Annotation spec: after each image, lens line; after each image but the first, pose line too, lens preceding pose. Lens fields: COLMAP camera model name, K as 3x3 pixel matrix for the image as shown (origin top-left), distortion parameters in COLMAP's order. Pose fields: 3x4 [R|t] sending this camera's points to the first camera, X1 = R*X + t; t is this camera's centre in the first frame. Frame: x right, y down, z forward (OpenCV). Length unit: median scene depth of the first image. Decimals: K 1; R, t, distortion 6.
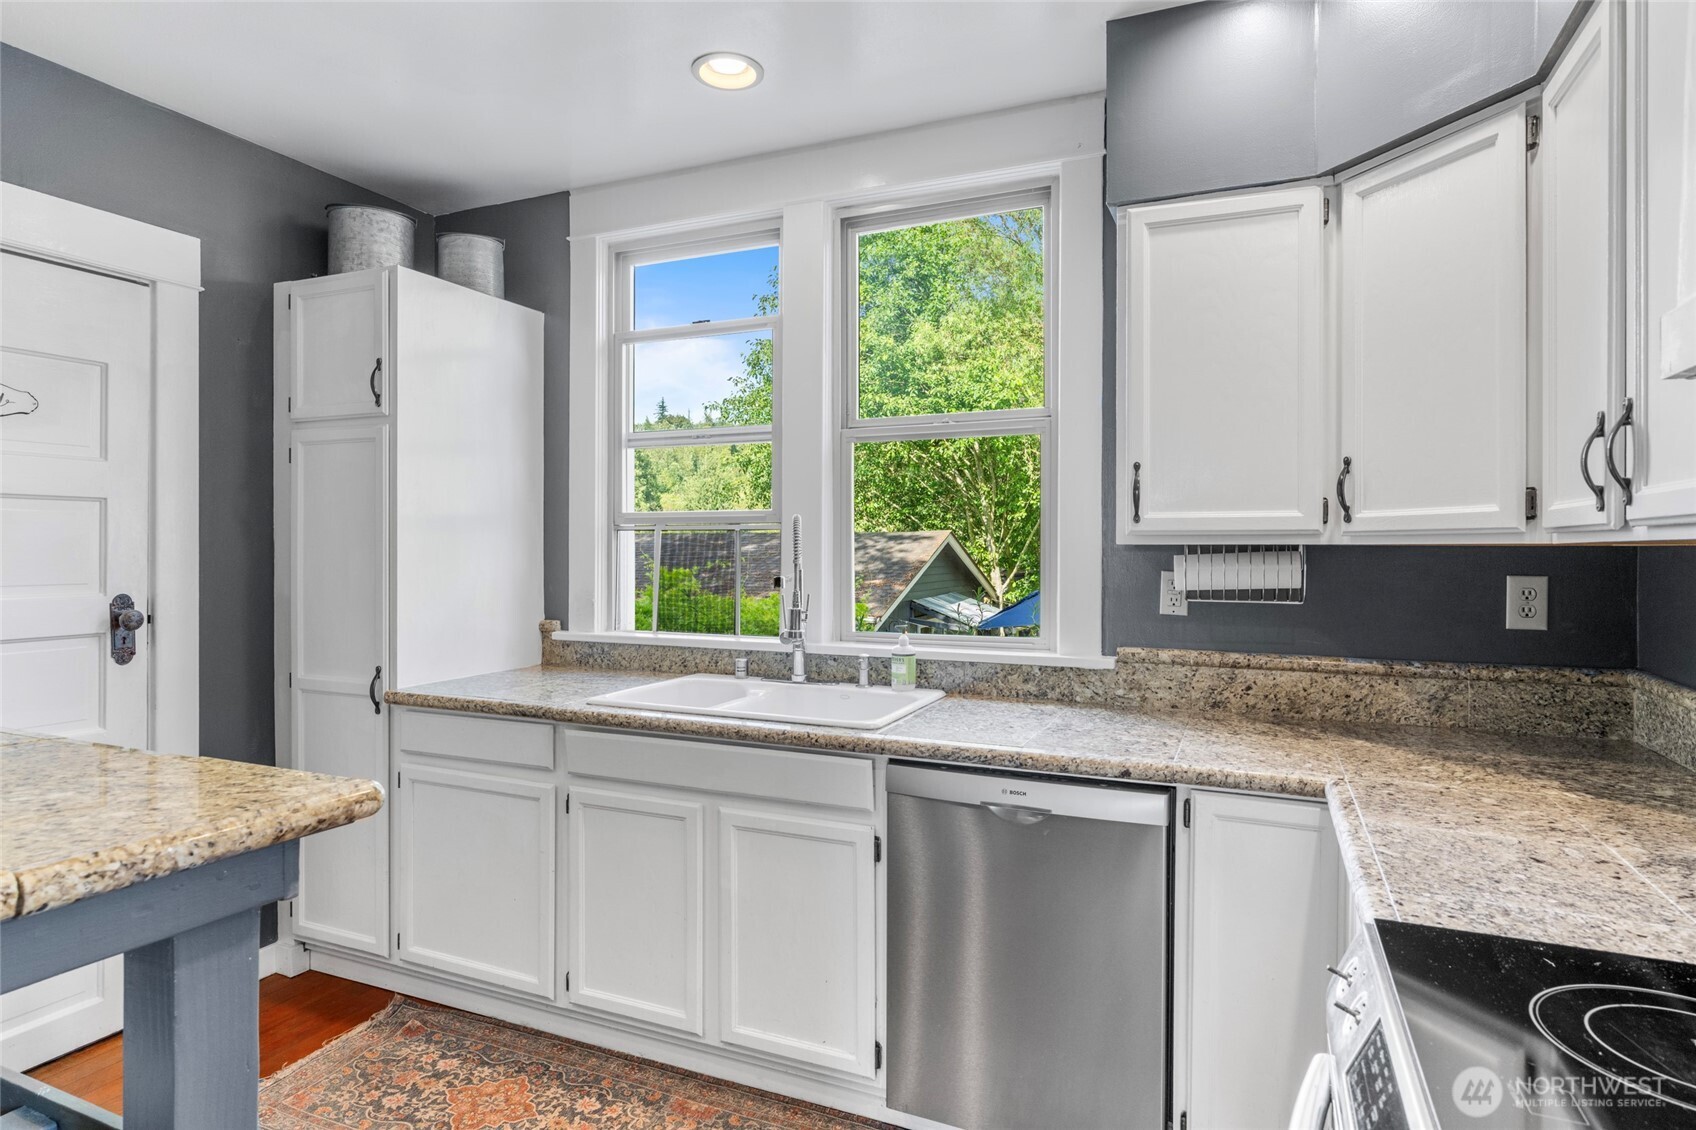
lens RADIAL K [[923.1, 0, 847.4], [0, 923.1, 556.1], [0, 0, 1]] dist [-0.000985, -0.000201]
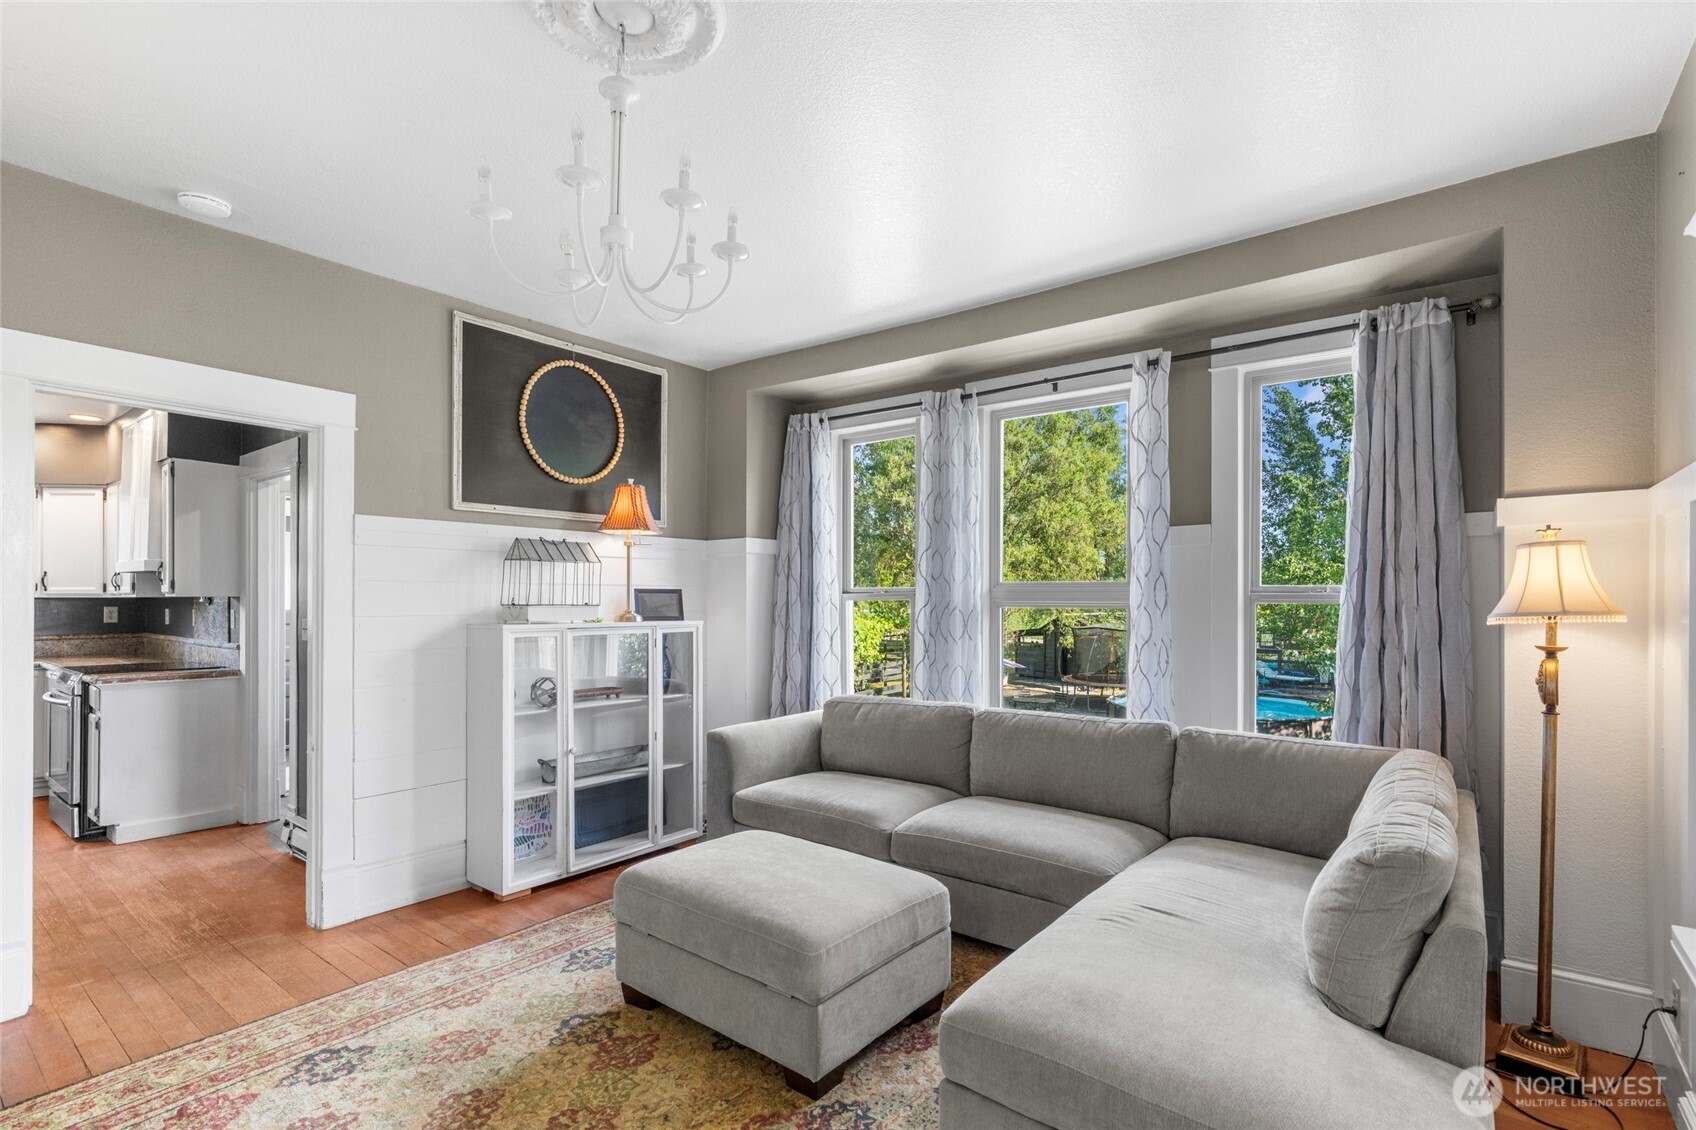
lens RADIAL K [[781.9, 0, 847.8], [0, 781.9, 581.5], [0, 0, 1]] dist [-0.000229, 0.000131]
pose [[0.247272, 0.010895, 0.968885, -1.358572], [0.006038, 0.999900, -0.012785, -0.016566], [-0.968927, 0.009012, 0.247181, -2.303805]]
